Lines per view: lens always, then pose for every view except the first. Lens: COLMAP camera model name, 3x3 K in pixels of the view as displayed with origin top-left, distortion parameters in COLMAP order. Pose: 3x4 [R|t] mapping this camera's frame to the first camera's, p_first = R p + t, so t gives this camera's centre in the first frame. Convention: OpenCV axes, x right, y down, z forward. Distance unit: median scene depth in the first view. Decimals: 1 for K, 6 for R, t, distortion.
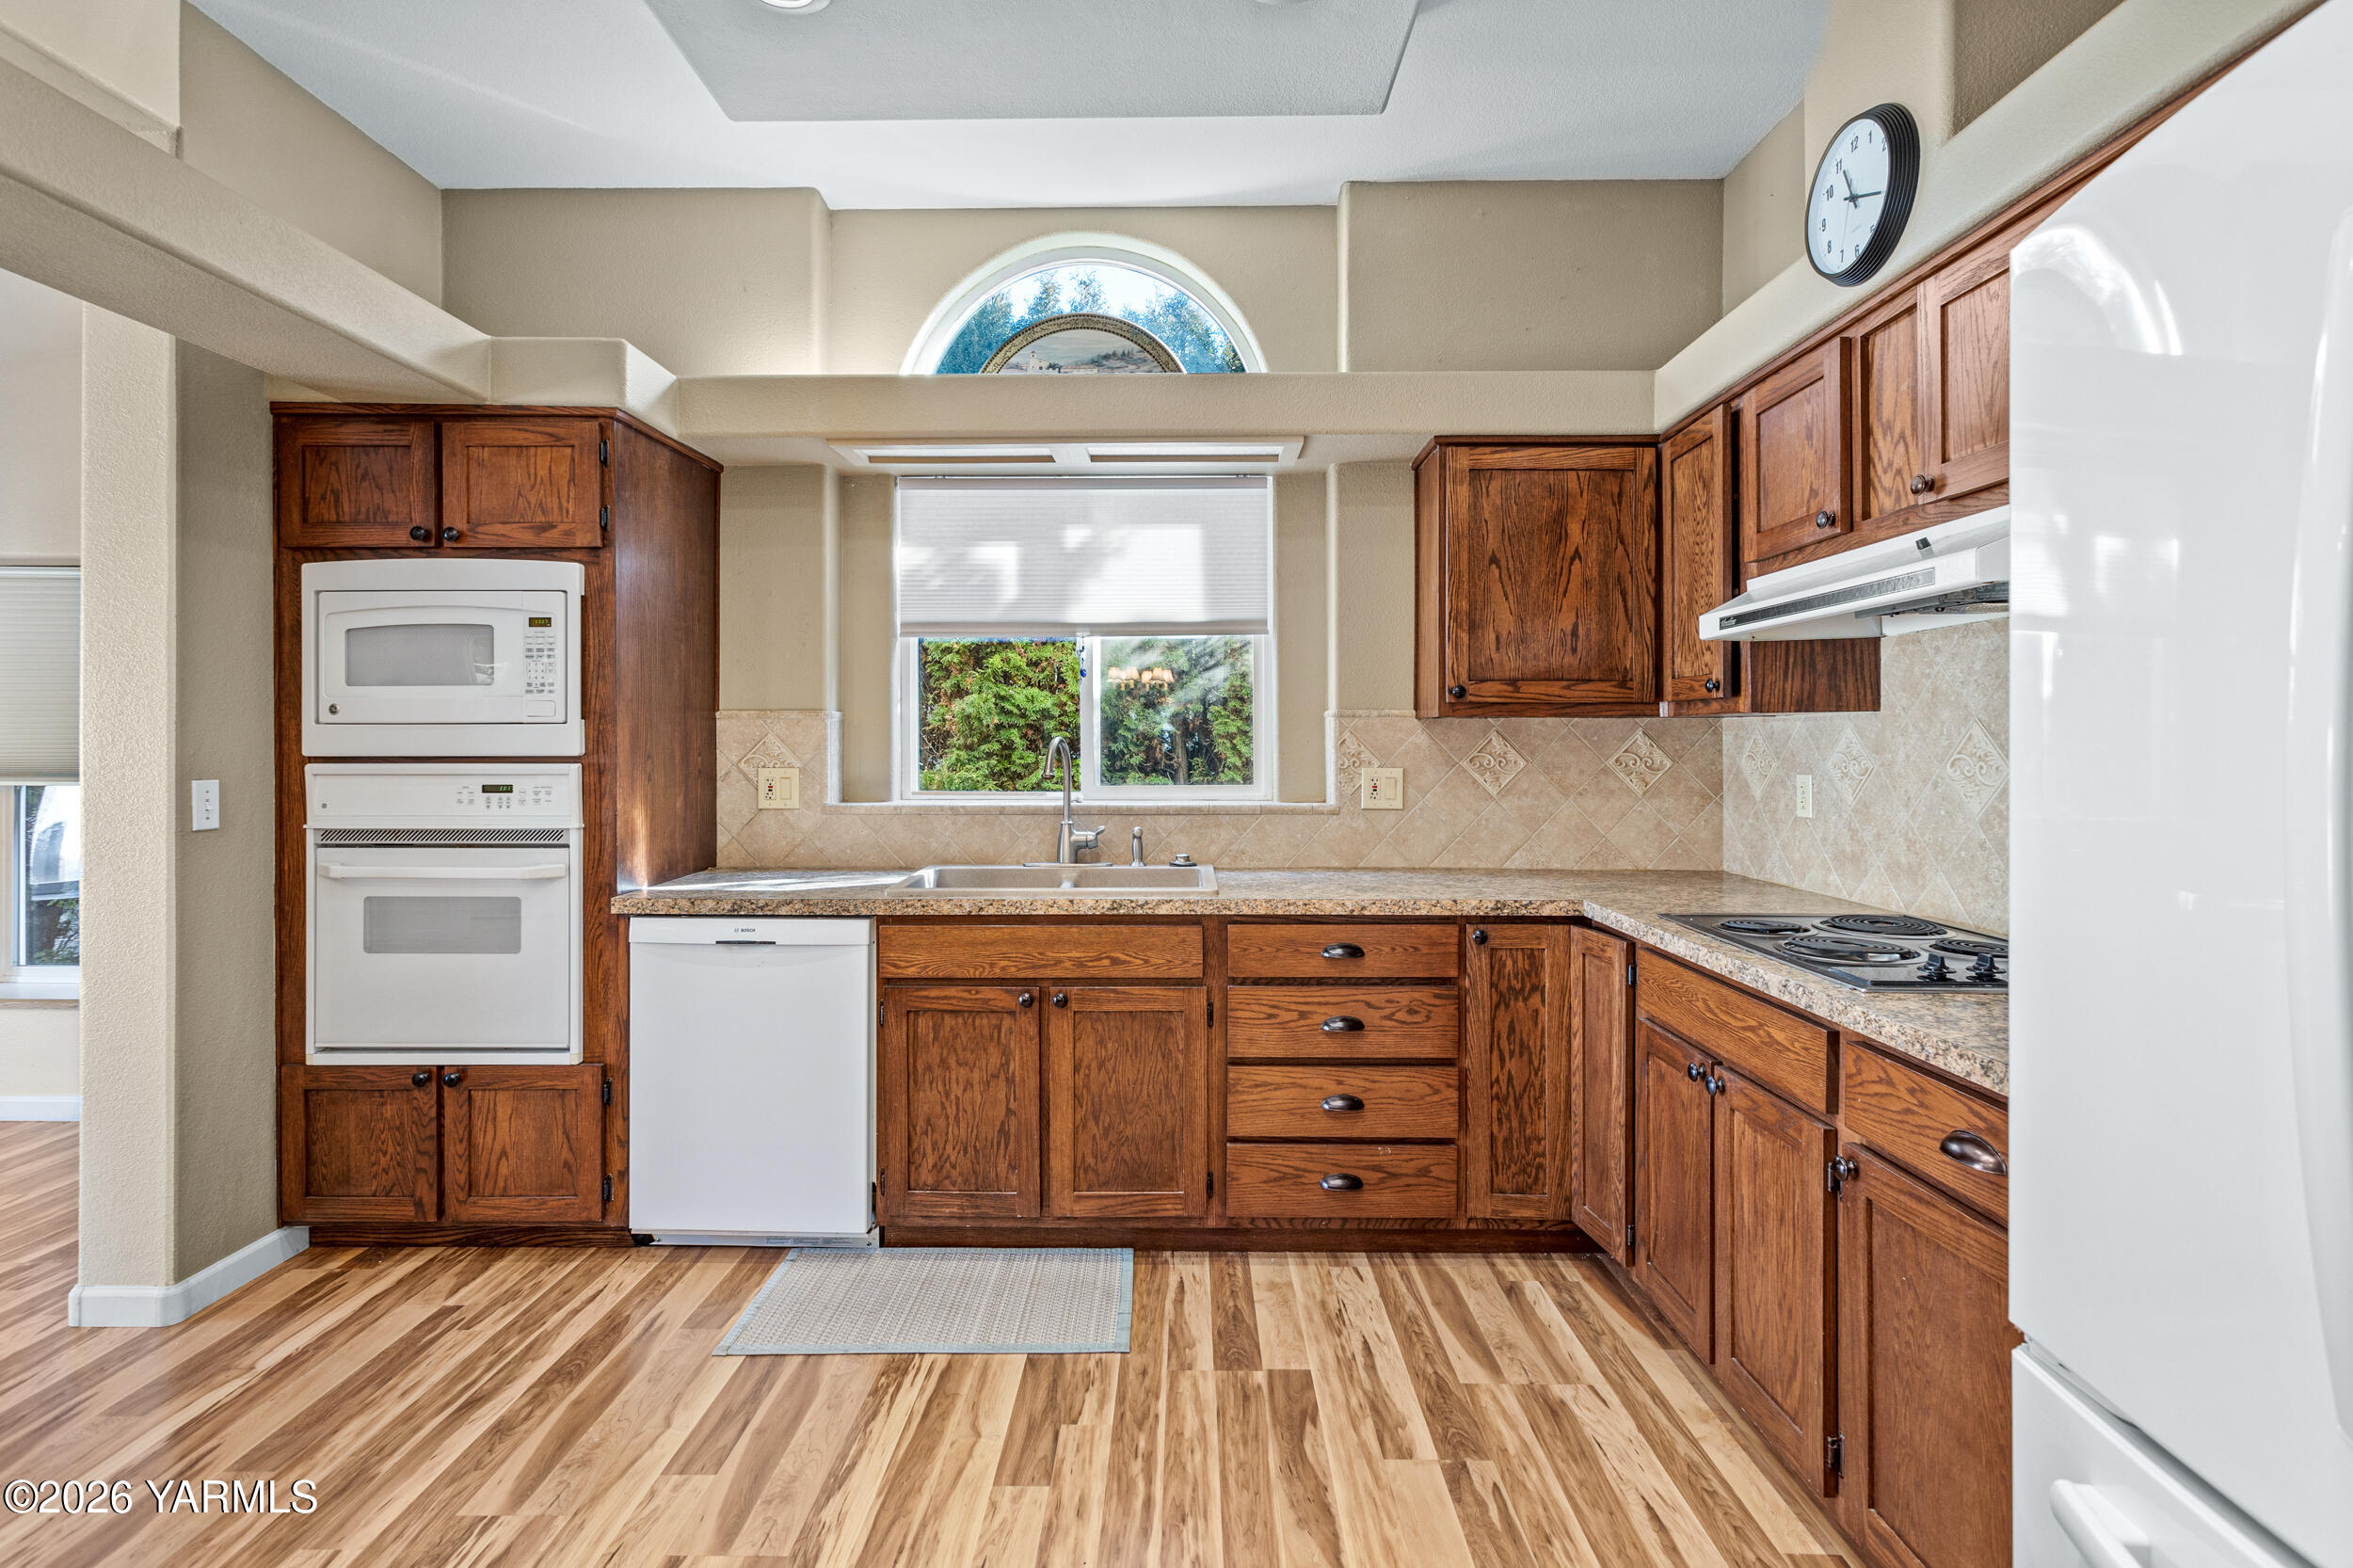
lens RADIAL K [[1163.8, 0, 1169.8], [0, 1163.8, 761.7], [0, 0, 1]] dist [-0.004340, -0.000080]
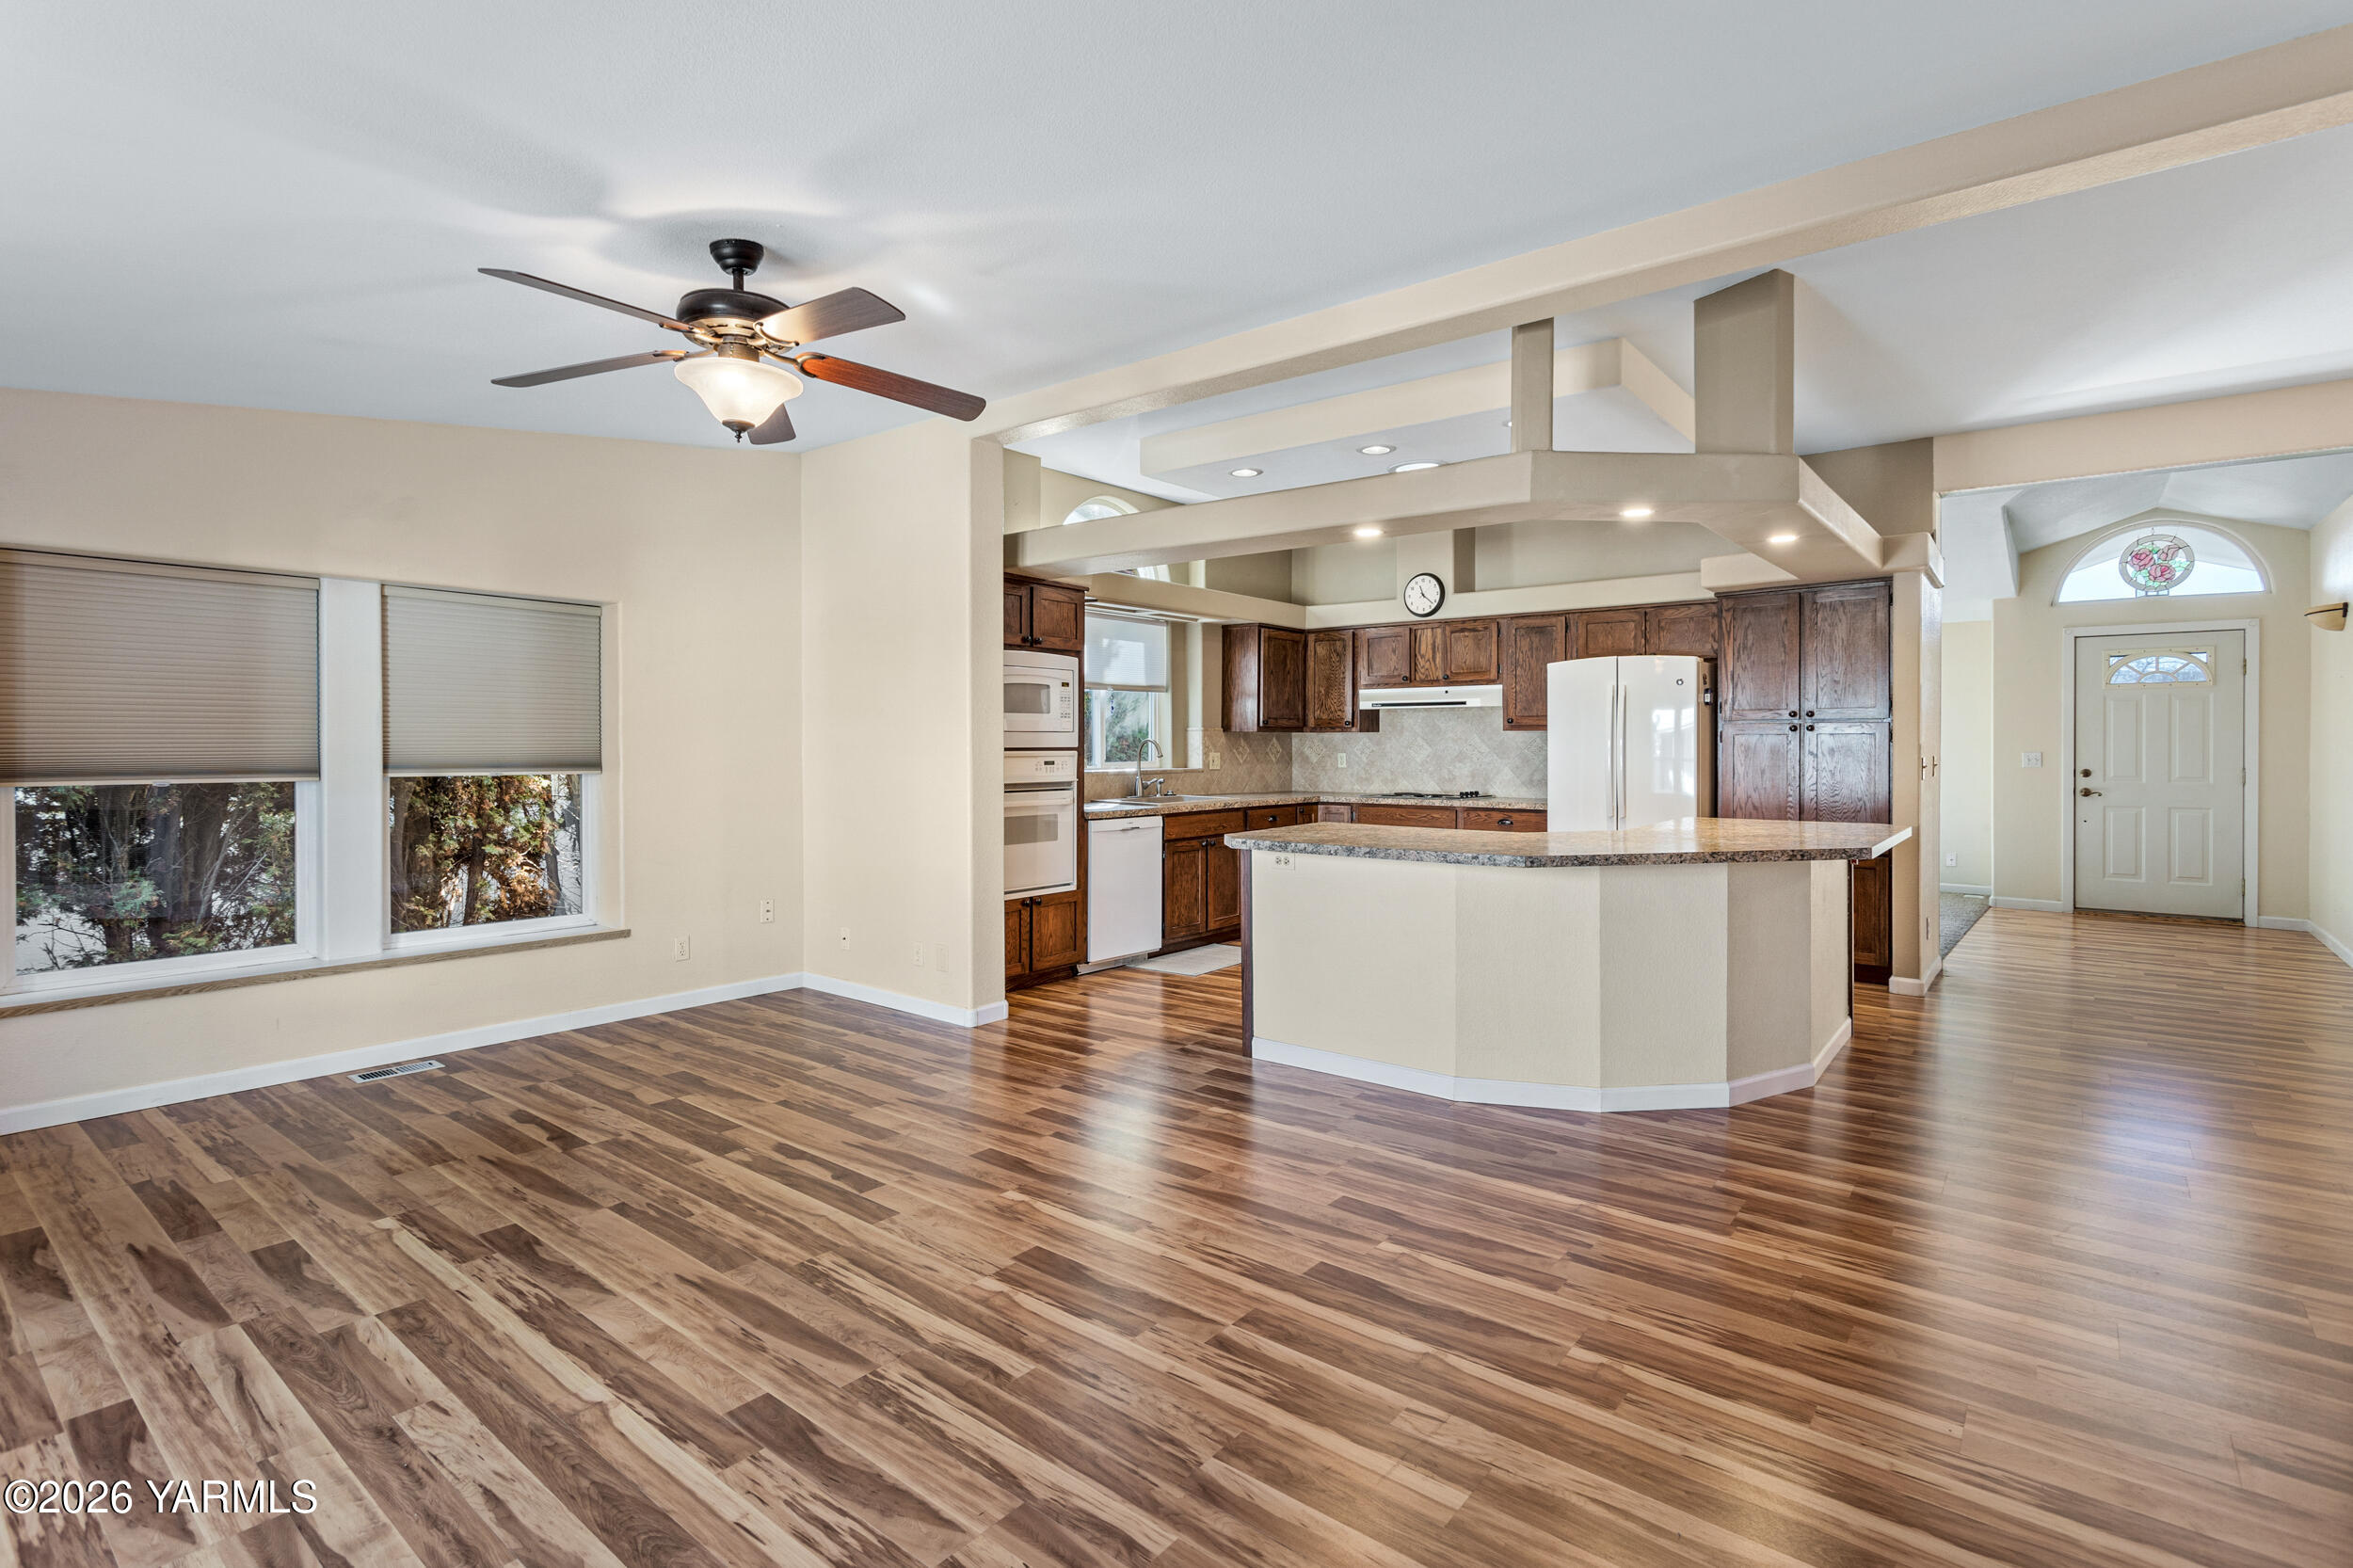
lens RADIAL K [[1108.5, 0, 1174.7], [0, 1108.5, 782.3], [0, 0, 1]] dist [-0.015810, -0.000149]
pose [[0.613474, -0.026358, 0.789275, -2.022368], [0.012144, 0.999640, 0.023944, 0.013784], [-0.789621, -0.005103, 0.613573, -0.410659]]
